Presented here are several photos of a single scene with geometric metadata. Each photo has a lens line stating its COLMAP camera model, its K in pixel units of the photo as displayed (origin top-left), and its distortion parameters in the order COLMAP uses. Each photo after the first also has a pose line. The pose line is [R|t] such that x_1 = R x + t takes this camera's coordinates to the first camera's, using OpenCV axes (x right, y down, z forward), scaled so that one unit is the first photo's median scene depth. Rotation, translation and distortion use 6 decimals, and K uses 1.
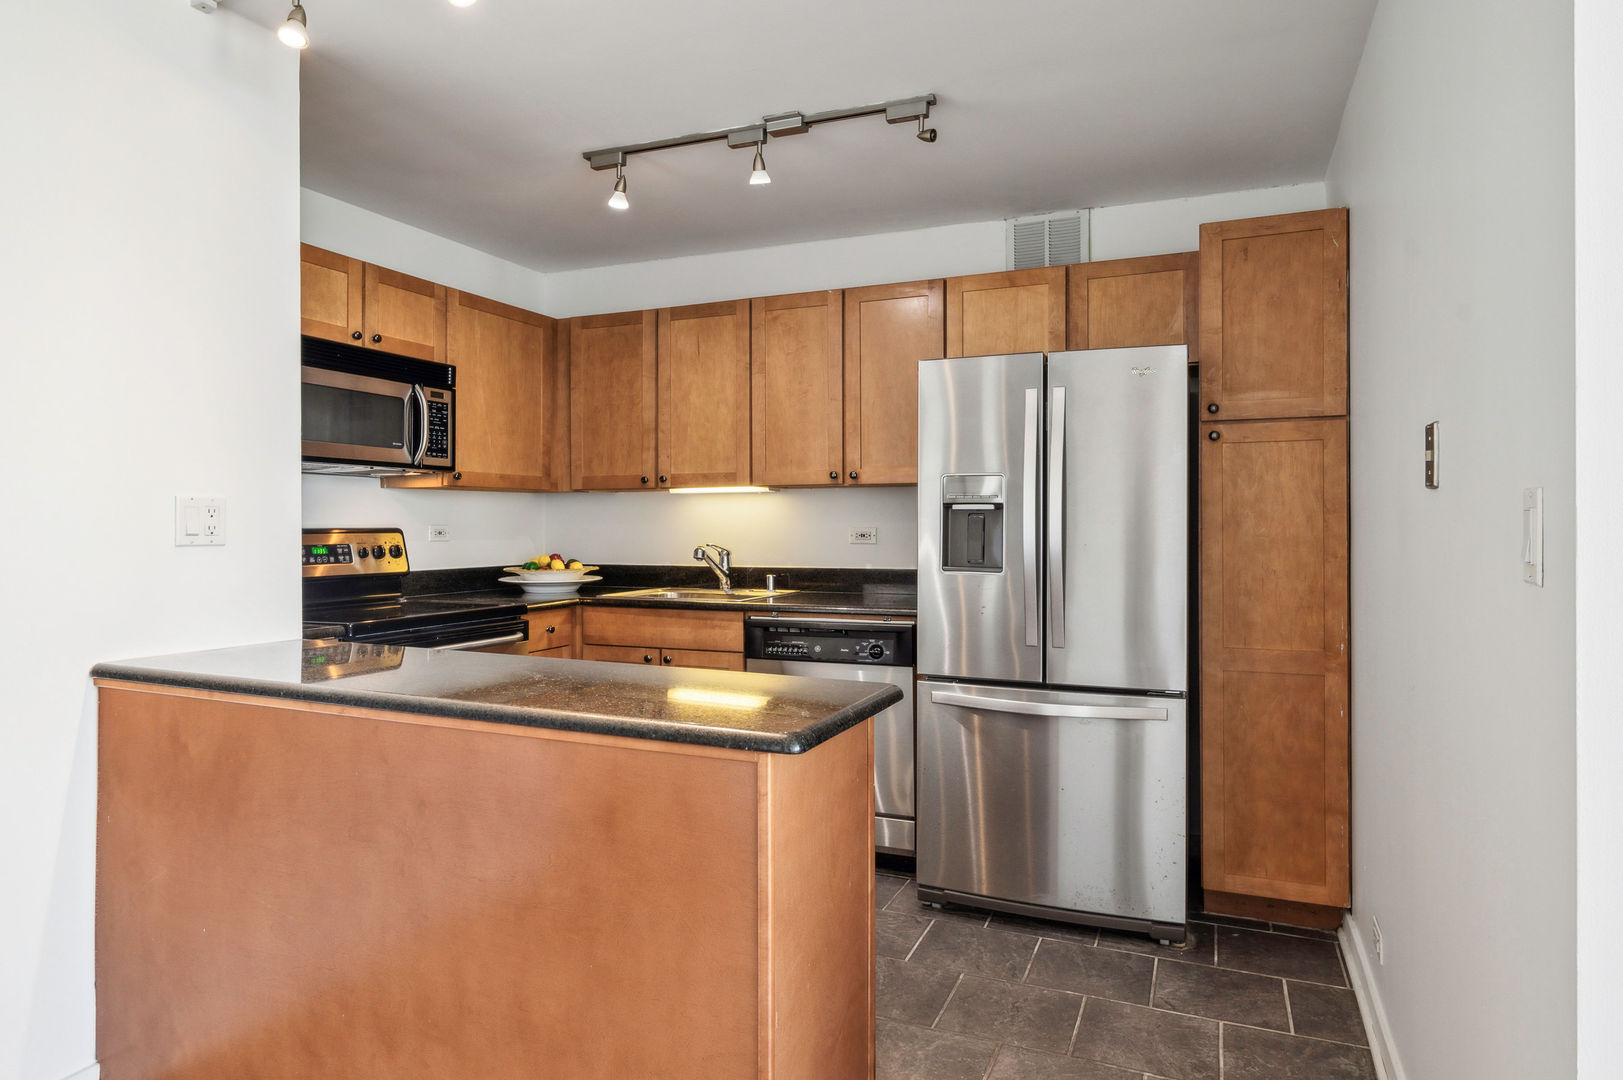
lens RADIAL K [[1000.0, 0, 808.3], [0, 1000.0, 517.3], [0, 0, 1]] dist [-0.000685, -0.000397]
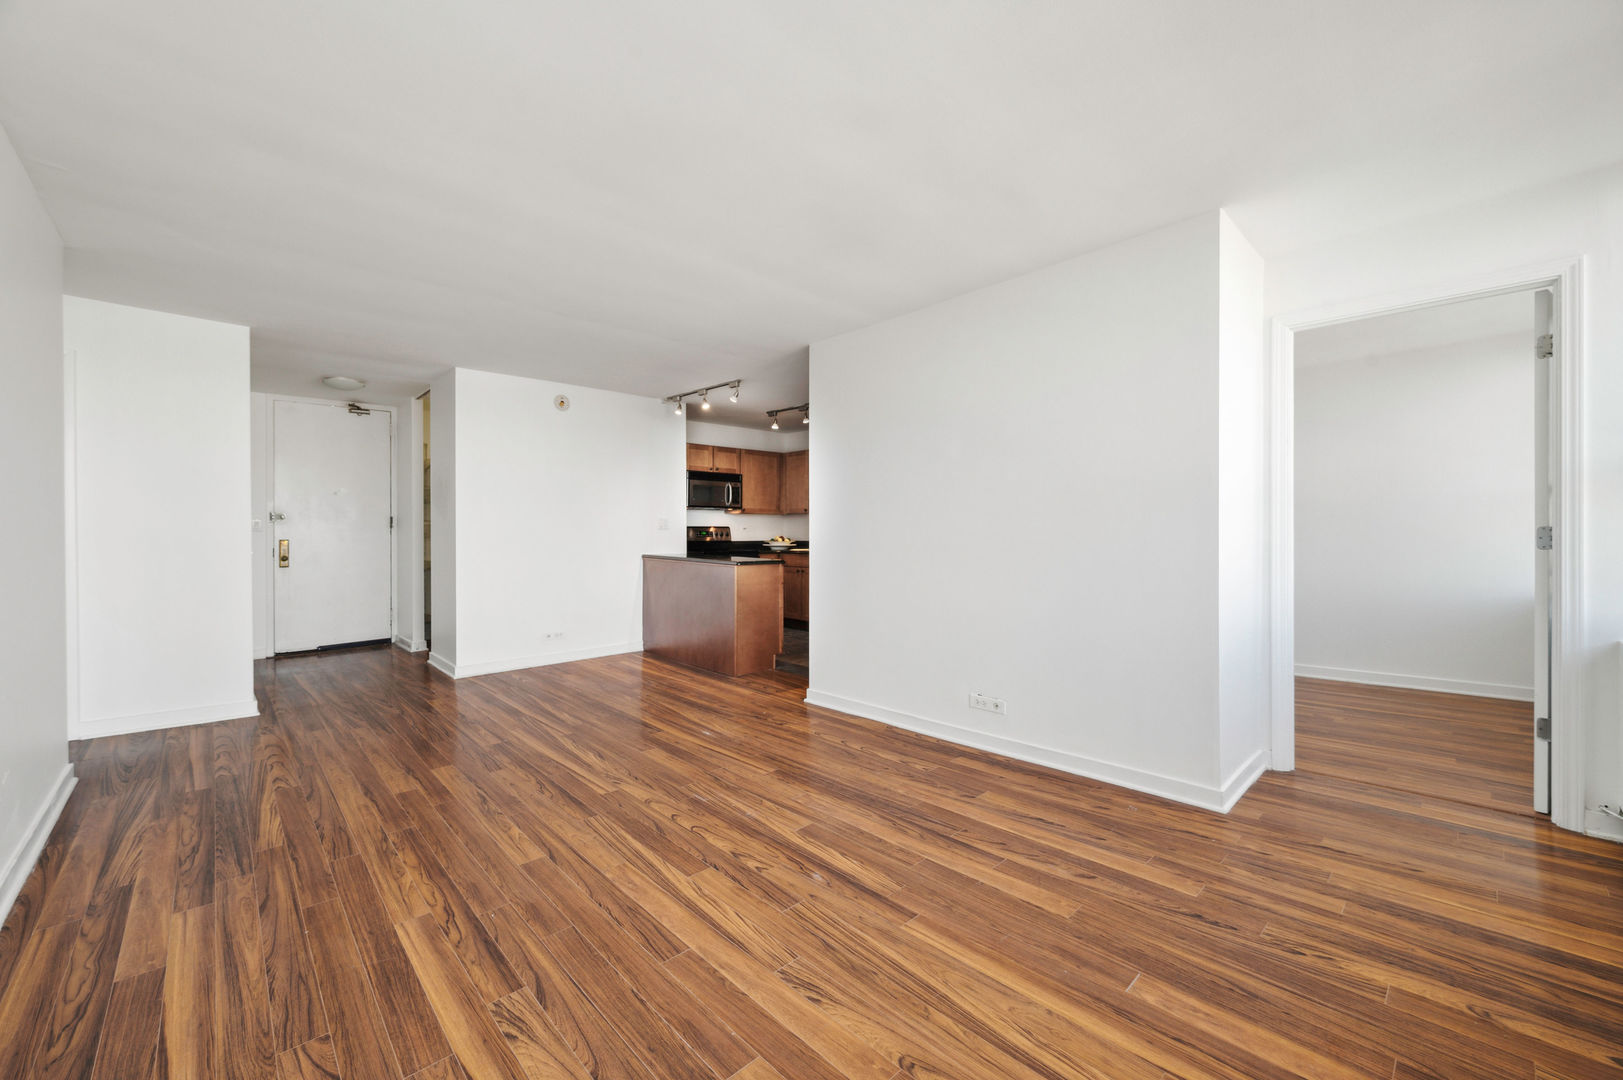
lens RADIAL K [[655.3, 0, 811.5], [0, 655.3, 540.0], [0, 0, 1]] dist [-0.000636, -0.000086]
pose [[0.922570, 0.001942, -0.385825, 0.662875], [0.003971, 0.999887, 0.014527, 0.025499], [0.385809, -0.014934, 0.922458, -0.840094]]
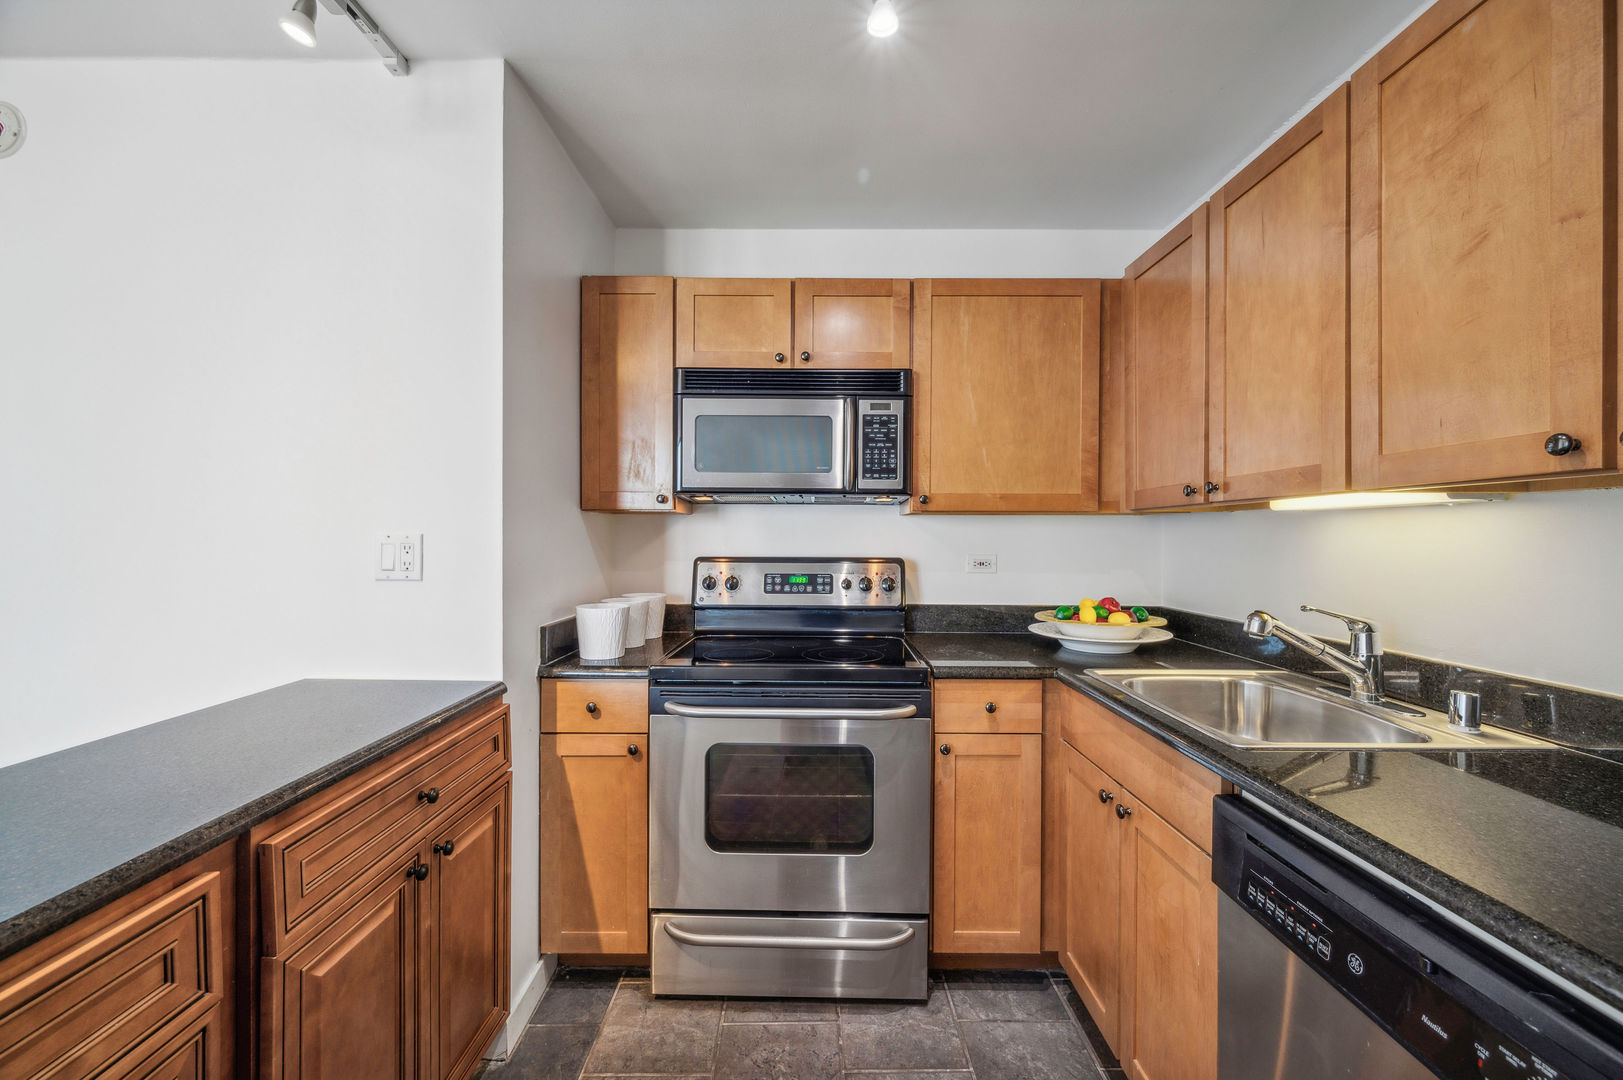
lens RADIAL K [[678.8, 0, 777.3], [0, 678.8, 537.5], [0, 0, 1]] dist [-0.001258, -0.000031]
pose [[0.391316, 0.004619, -0.920245, 0.135809], [0.000778, 0.999985, 0.005351, -0.012912], [0.920256, -0.002810, 0.391307, 0.698662]]
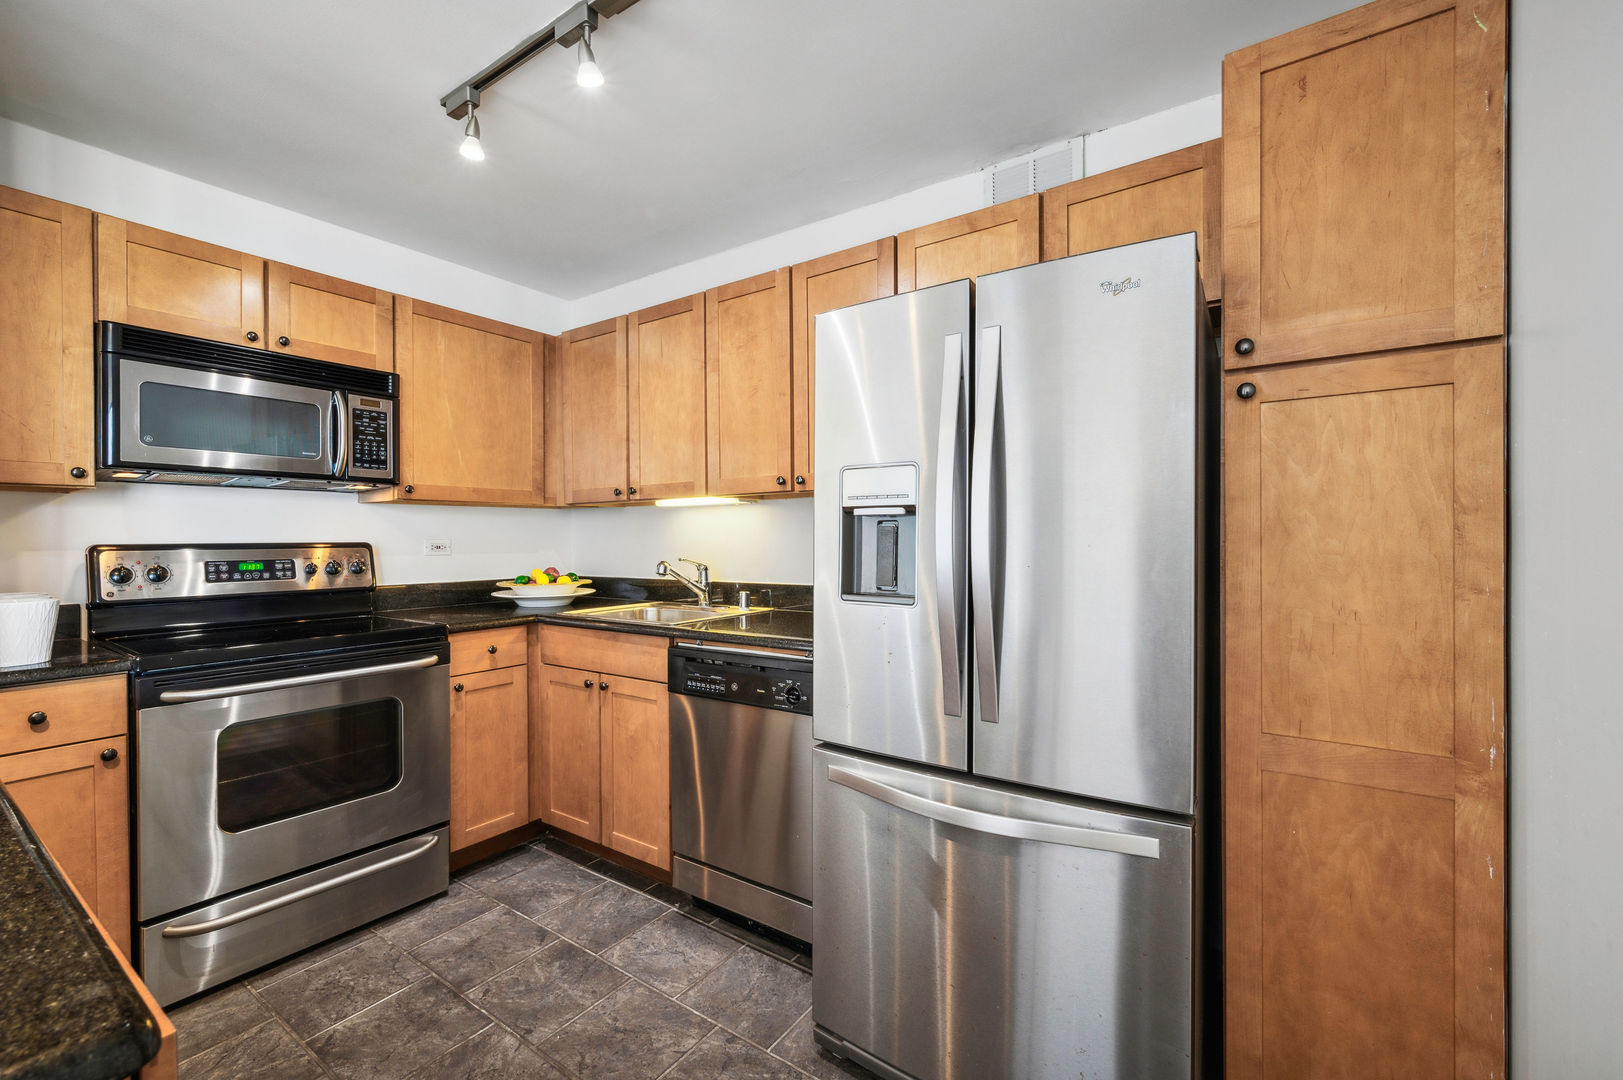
lens RADIAL K [[704.4, 0, 830.7], [0, 704.4, 541.2], [0, 0, 1]] dist [-0.000909, 0.000085]
pose [[0.984804, -0.003149, -0.173638, 0.181685], [0.005177, 0.999924, 0.011233, 0.004052], [0.173590, -0.011961, 0.984745, 0.418128]]
